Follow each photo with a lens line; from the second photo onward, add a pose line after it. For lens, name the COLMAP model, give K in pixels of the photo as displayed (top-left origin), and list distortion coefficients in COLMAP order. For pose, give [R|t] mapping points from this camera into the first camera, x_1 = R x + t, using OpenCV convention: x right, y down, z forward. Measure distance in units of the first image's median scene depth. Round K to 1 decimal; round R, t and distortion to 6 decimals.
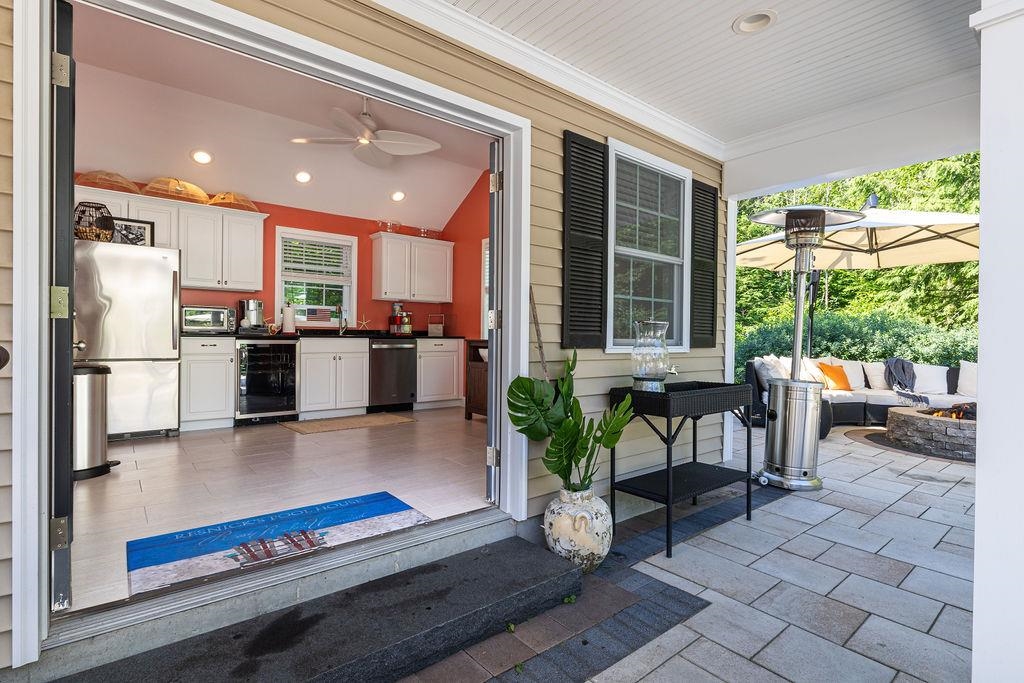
lens RADIAL K [[499.1, 0, 512.0], [0, 499.1, 341.5], [0, 0, 1]] dist [-0.002852, 0.000014]
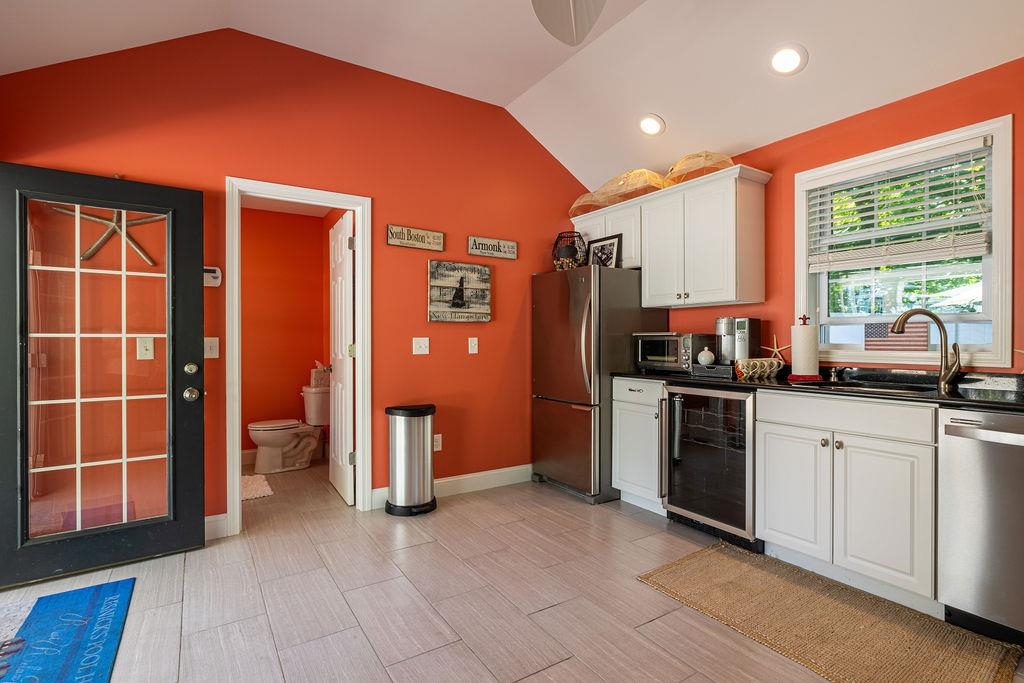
lens RADIAL K [[499.1, 0, 512.0], [0, 499.1, 341.5], [0, 0, 1]] dist [-0.002852, 0.000014]
pose [[-0.116190, -0.005095, -0.993214, 0.115525], [-0.000415, 0.999987, -0.005081, -0.060140], [0.993227, -0.000178, -0.116191, 0.945202]]
